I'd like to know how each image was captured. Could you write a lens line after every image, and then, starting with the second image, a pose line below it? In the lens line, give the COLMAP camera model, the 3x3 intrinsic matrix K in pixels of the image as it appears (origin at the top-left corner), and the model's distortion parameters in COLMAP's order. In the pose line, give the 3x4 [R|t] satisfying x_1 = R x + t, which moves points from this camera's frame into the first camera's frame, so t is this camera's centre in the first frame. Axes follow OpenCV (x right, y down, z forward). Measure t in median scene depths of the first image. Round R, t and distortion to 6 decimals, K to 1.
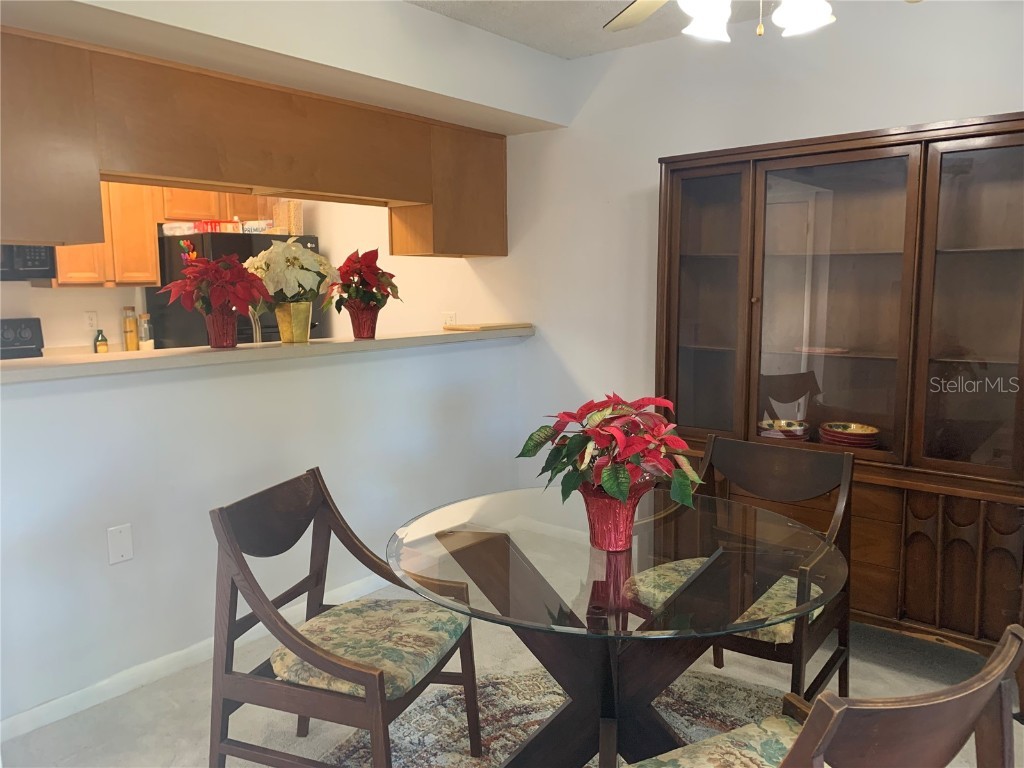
lens RADIAL K [[783.7, 0, 511.1], [0, 783.7, 383.5], [0, 0, 1]] dist [-0.000125, 0.001528]
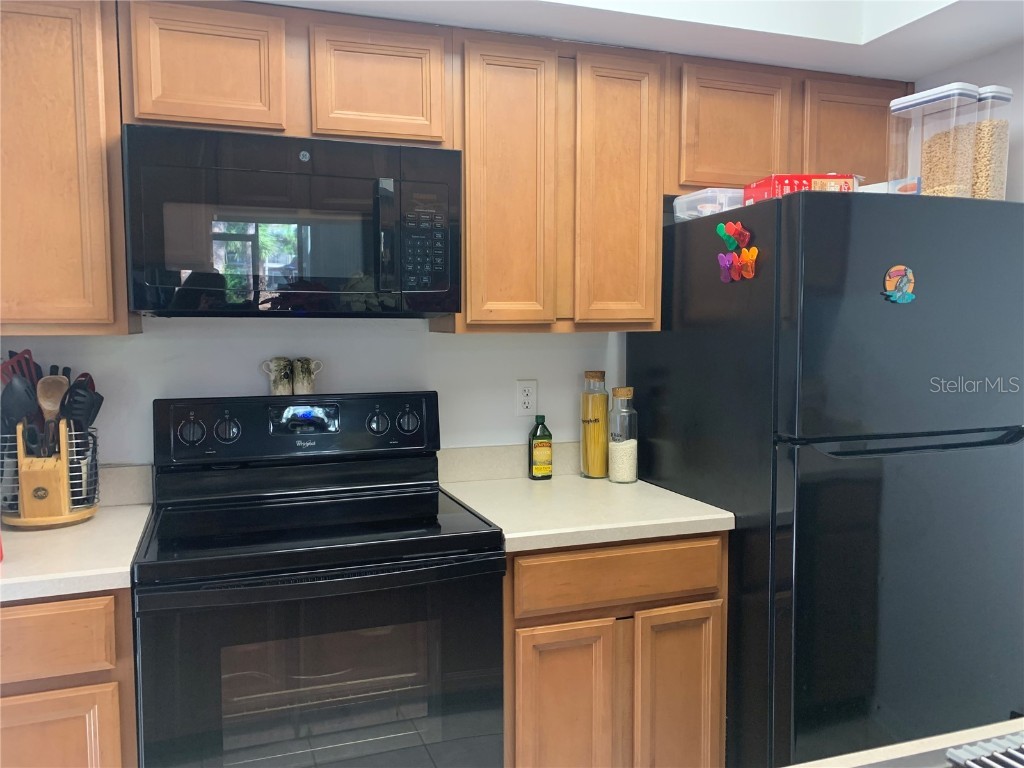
lens RADIAL K [[783.7, 0, 509.4], [0, 783.7, 384.8], [0, 0, 1]] dist [-0.000125, 0.001528]
pose [[0.856104, 0.039137, -0.515320, -0.286528], [-0.070039, 0.996715, -0.040660, -0.067710], [0.512036, 0.070902, 0.856033, 0.564885]]
